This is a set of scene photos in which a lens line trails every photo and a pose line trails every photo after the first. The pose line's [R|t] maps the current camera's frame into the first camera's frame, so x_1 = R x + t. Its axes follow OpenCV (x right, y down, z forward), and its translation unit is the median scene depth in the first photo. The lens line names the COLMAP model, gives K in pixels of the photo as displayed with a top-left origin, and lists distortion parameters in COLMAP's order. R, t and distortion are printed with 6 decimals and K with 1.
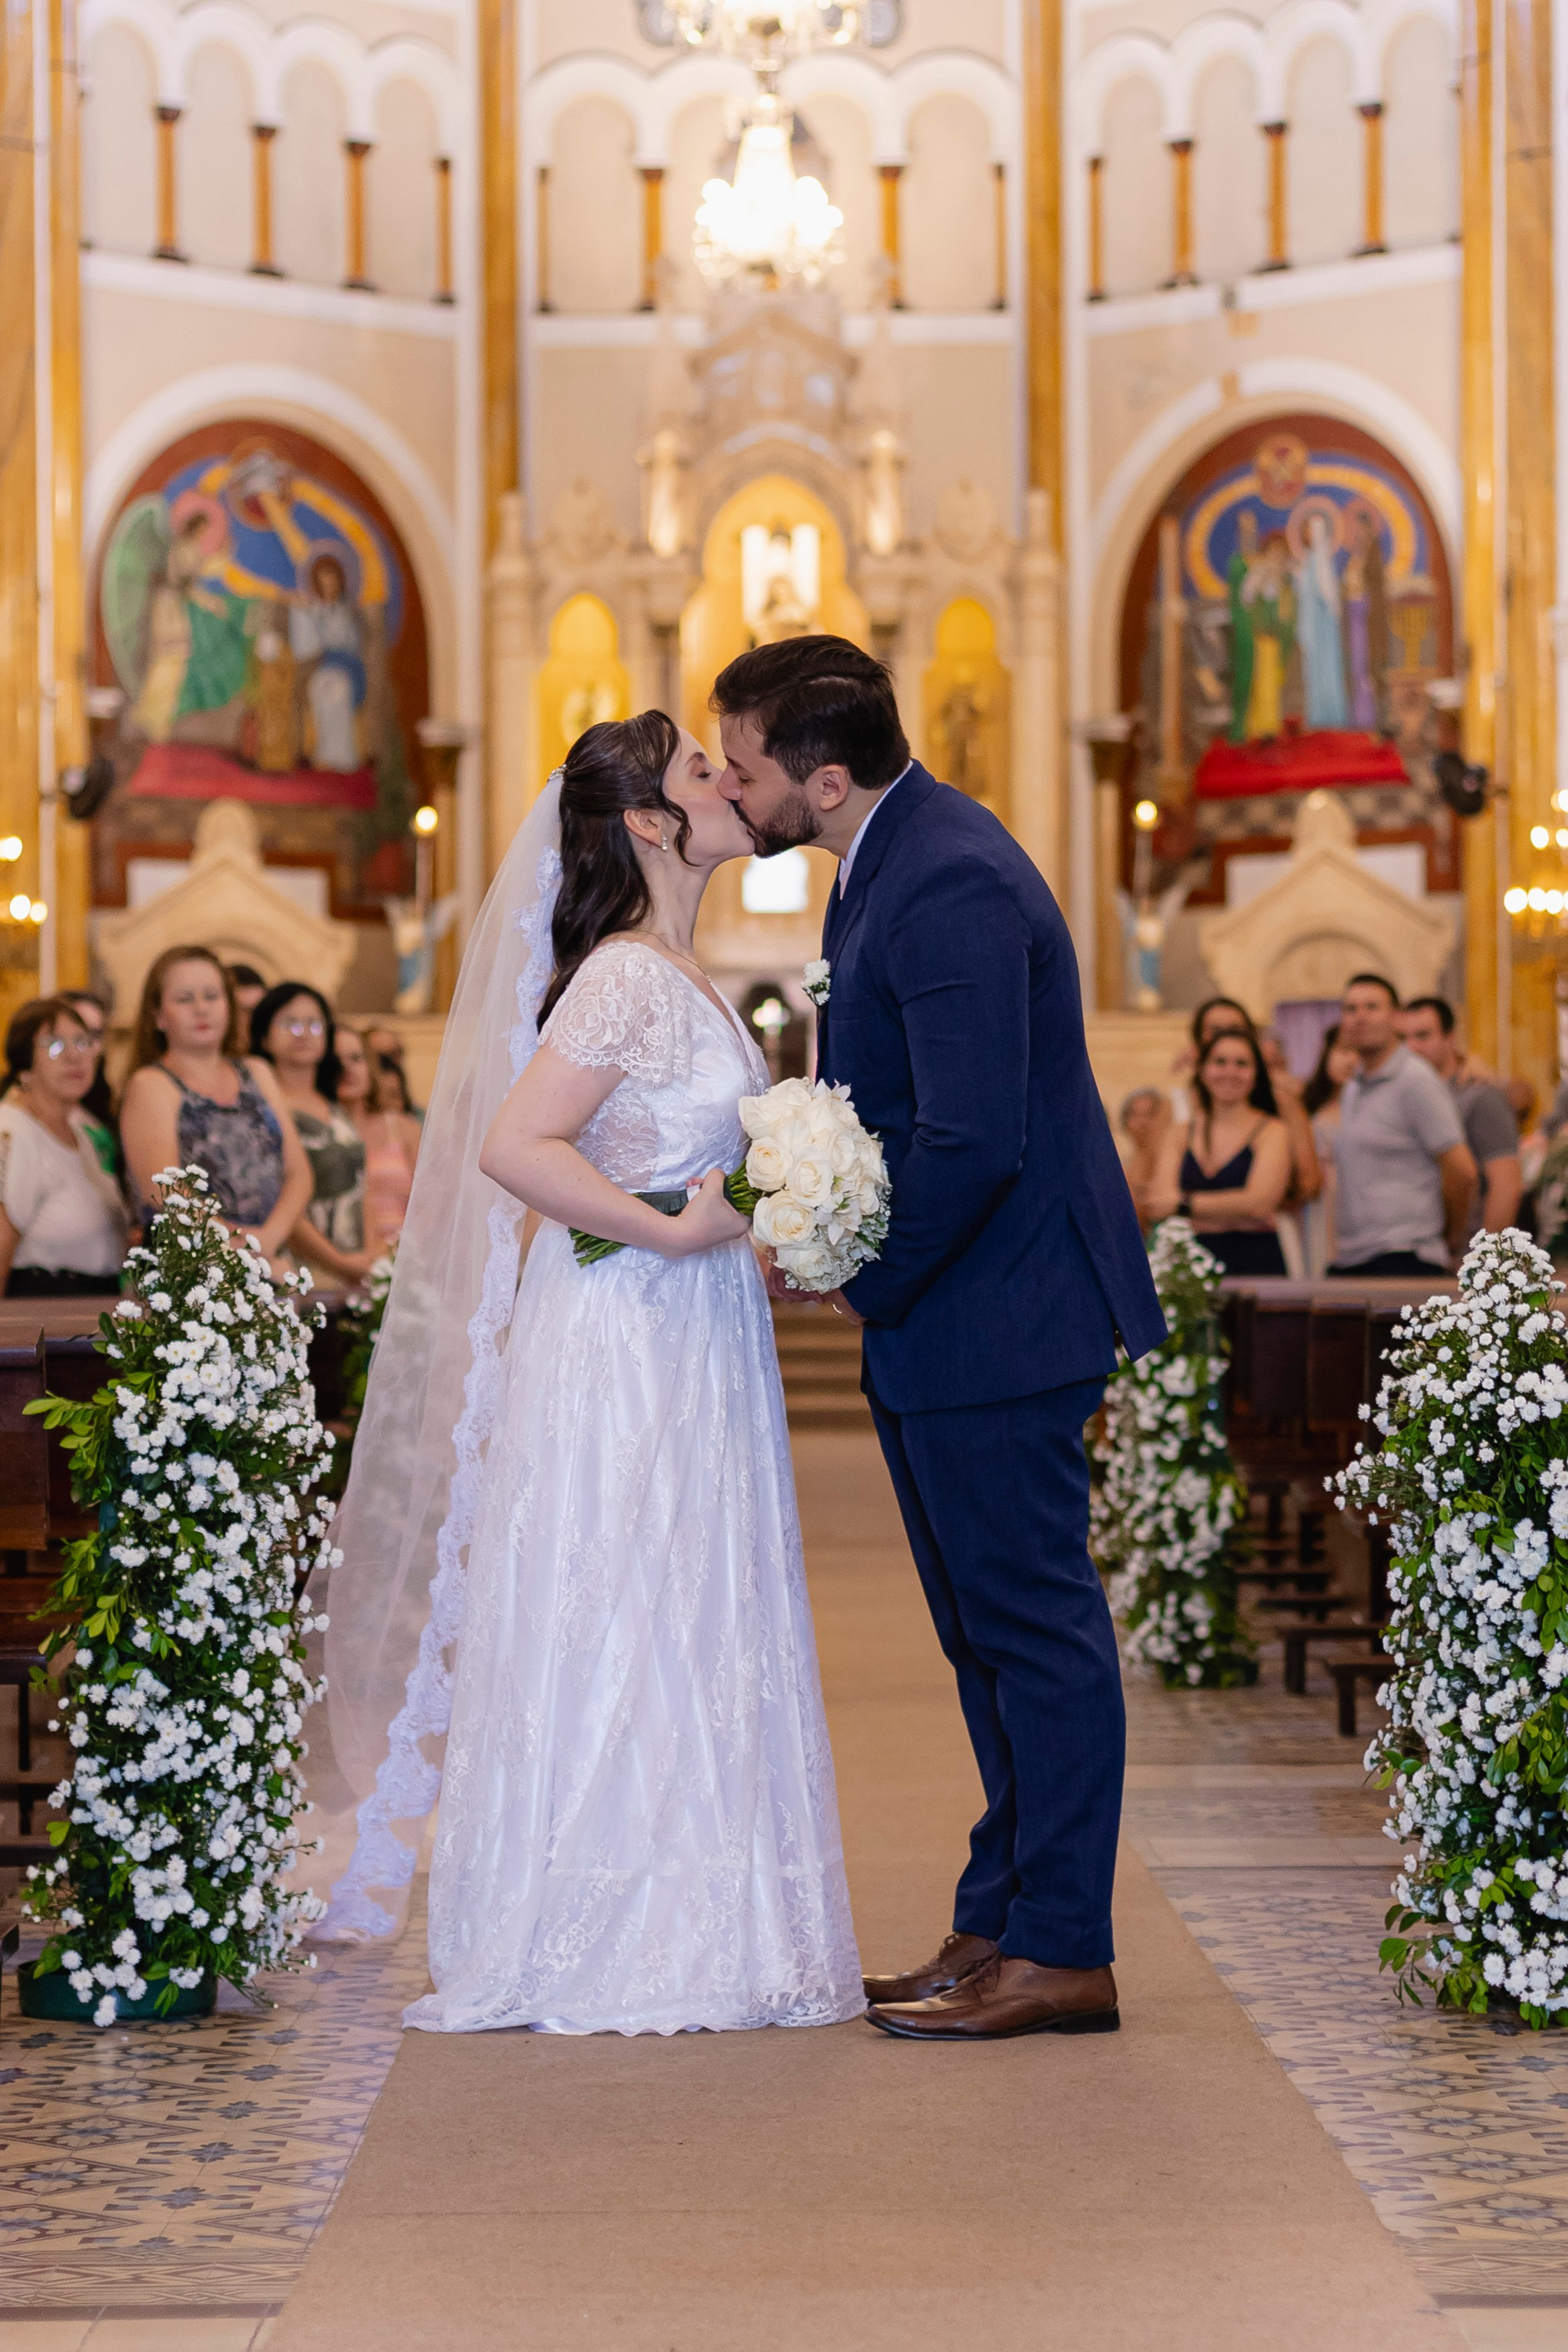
lens RADIAL K [[5624.3, 0, 784.0], [0, 5624.3, 1176.0], [0, 0, 1]] dist [0.083506, 0.154248]
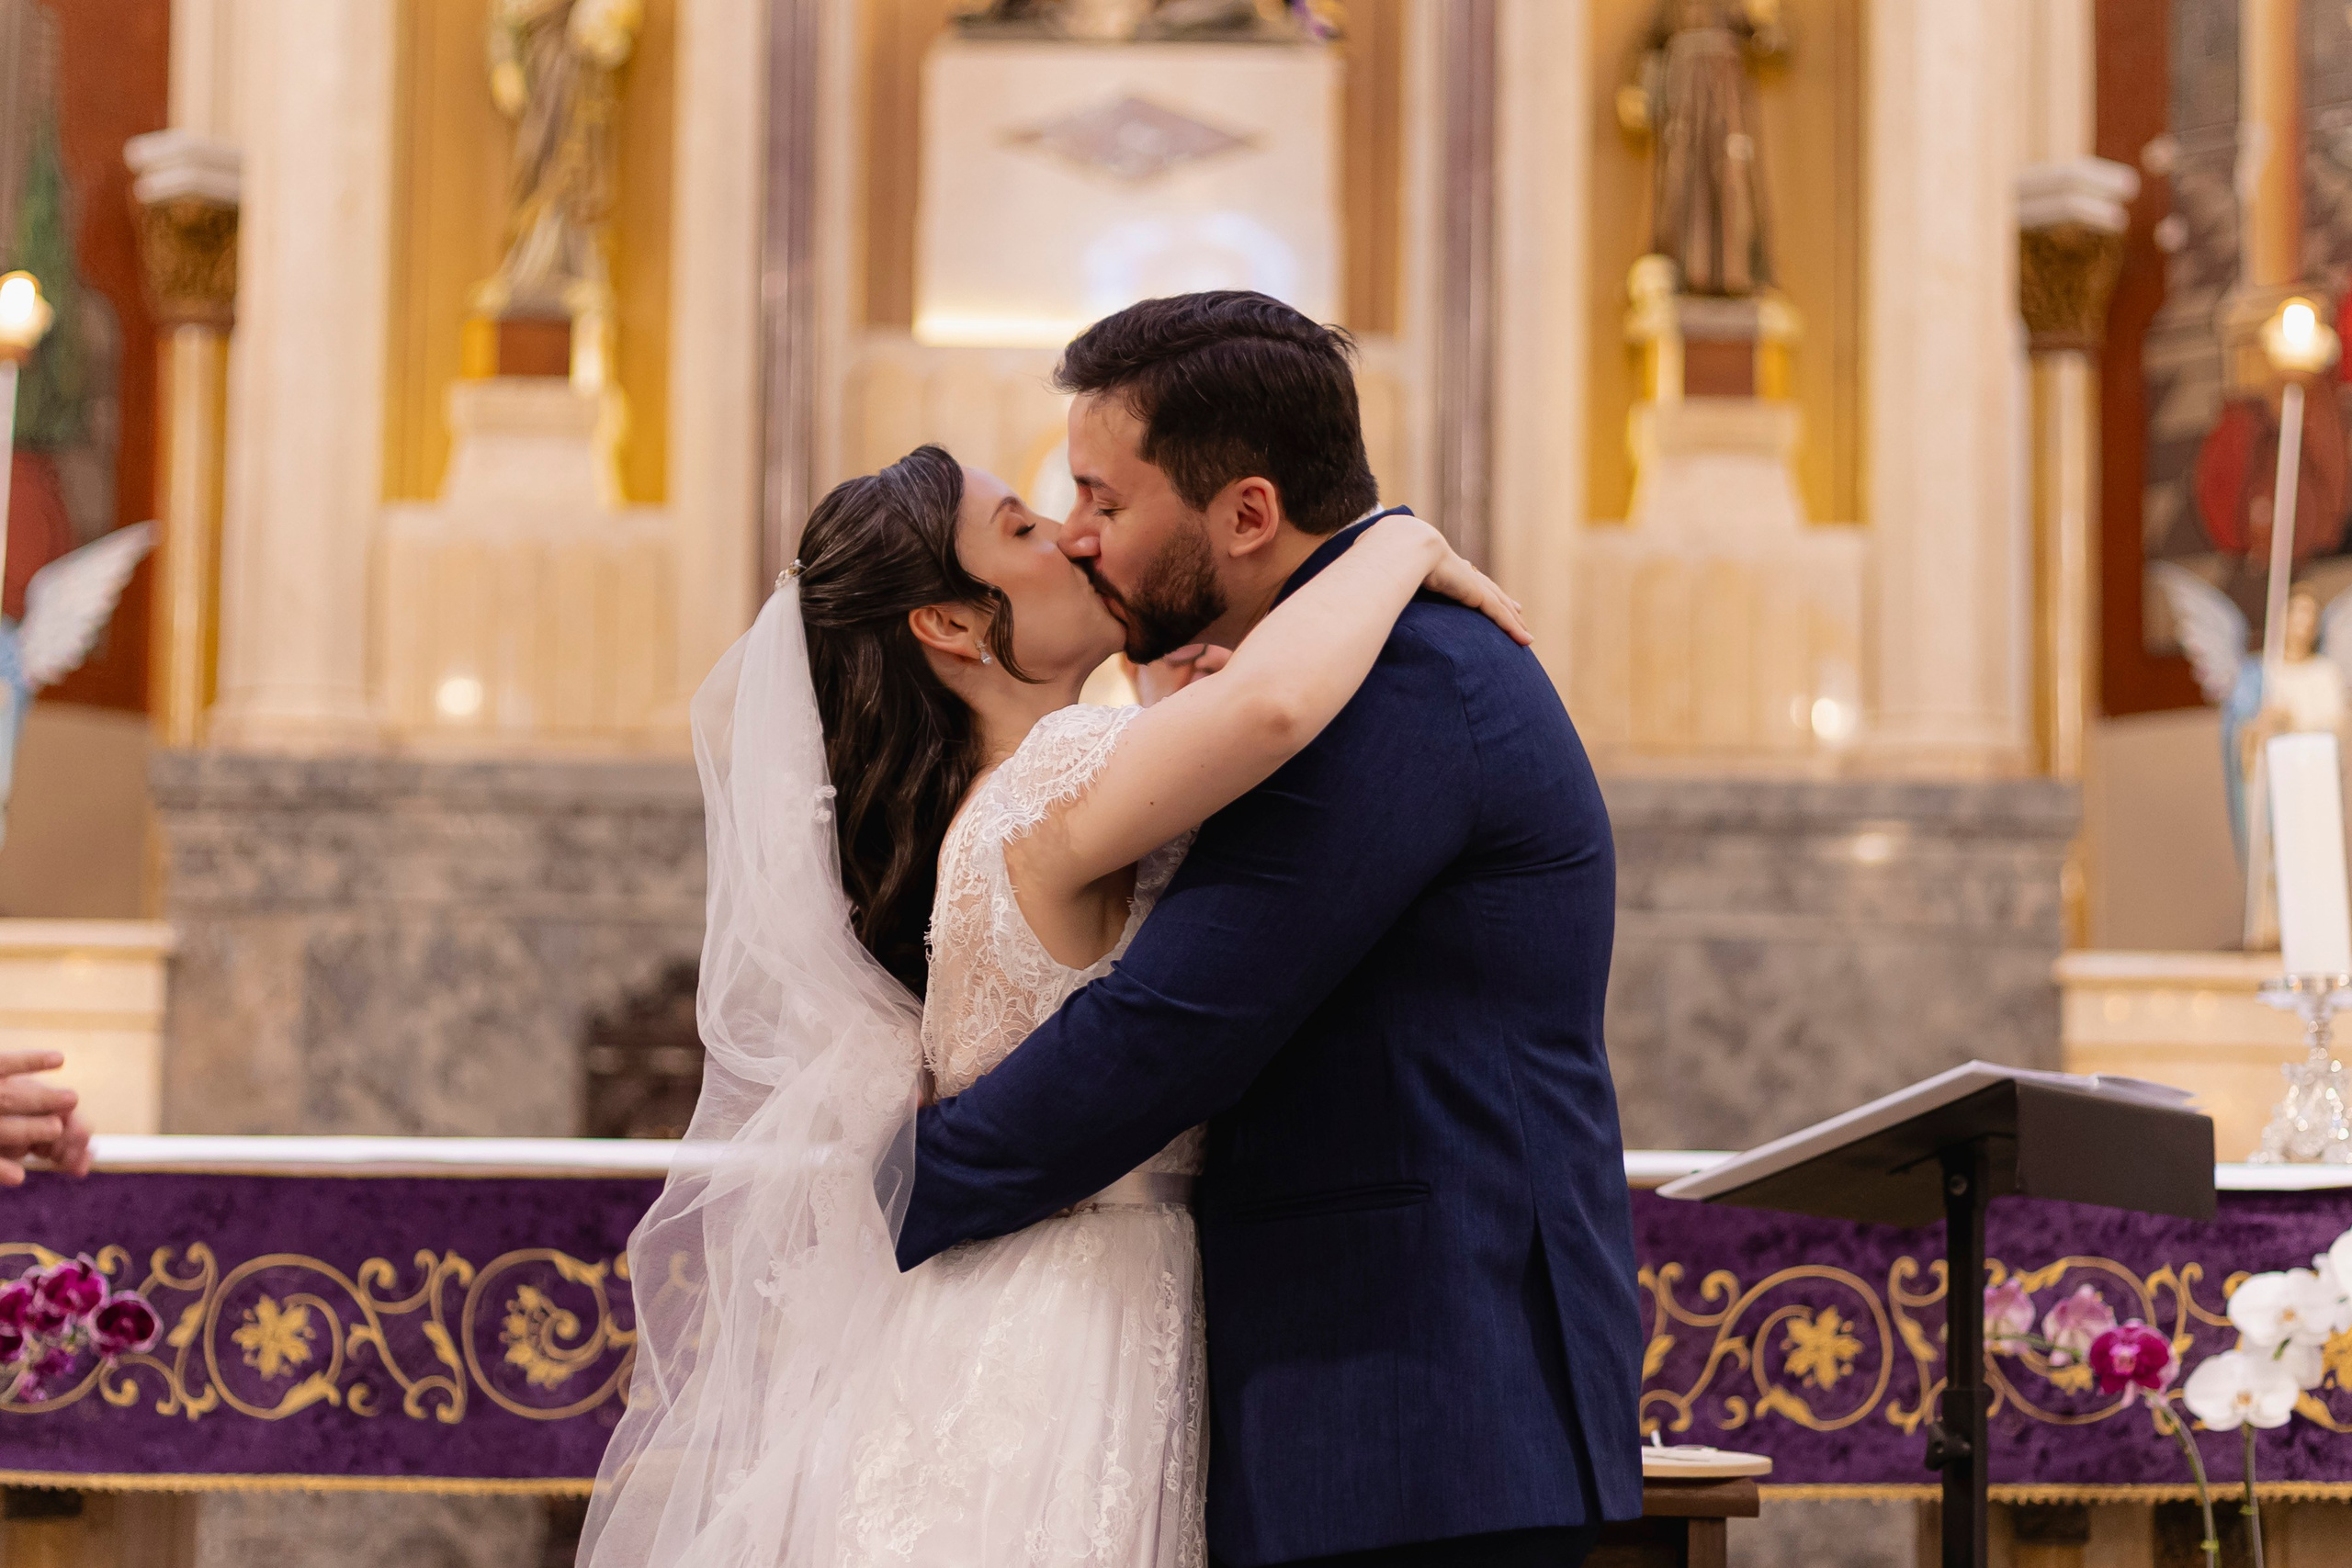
lens RADIAL K [[5624.1, 0, 1212.2], [0, 5624.1, 776.9], [0, 0, 1]] dist [0.083506, 0.154248]
pose [[0.999726, 0.020591, 0.011158, 0.000061], [-0.019238, 0.993731, -0.110132, -0.003107], [-0.013356, 0.109887, 0.993854, 0.669925]]
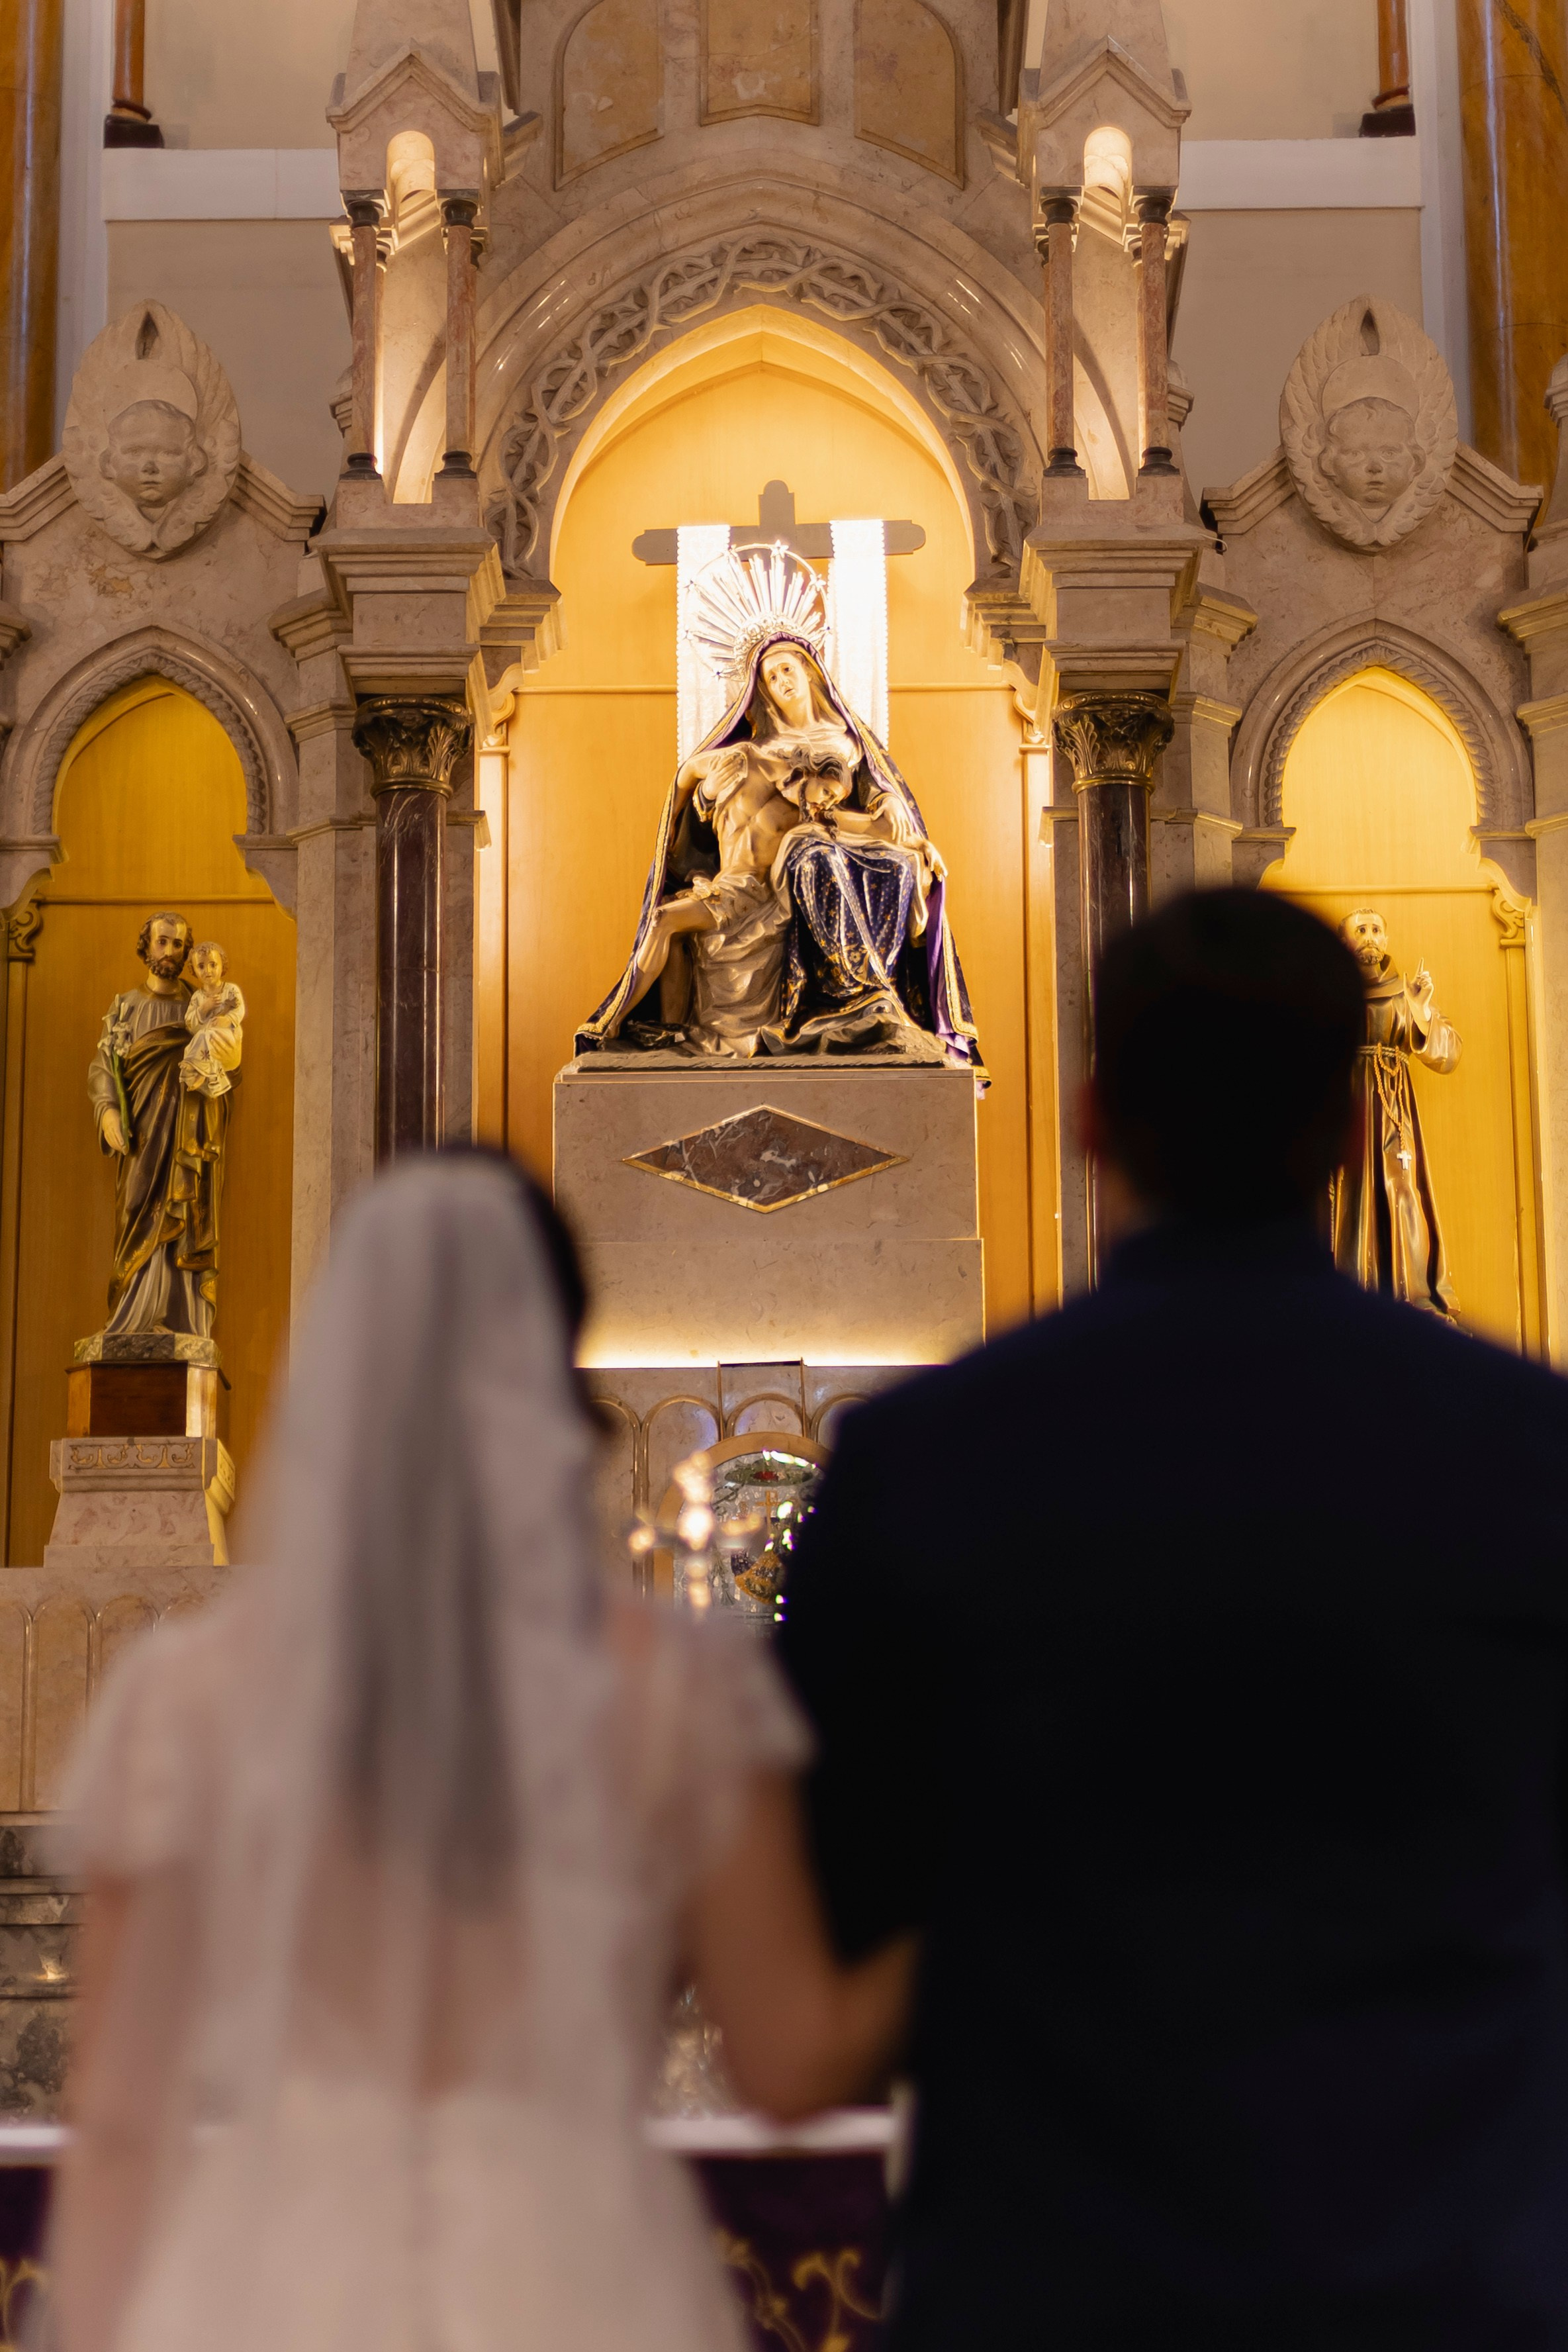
lens RADIAL K [[5624.3, 0, 784.0], [0, 5624.3, 1176.0], [0, 0, 1]] dist [0.083506, 0.154248]
pose [[0.999991, -0.002938, 0.003143, -0.001679], [0.003622, 0.969136, -0.246501, 0.001358], [-0.002322, 0.246510, 0.969137, 0.689079]]
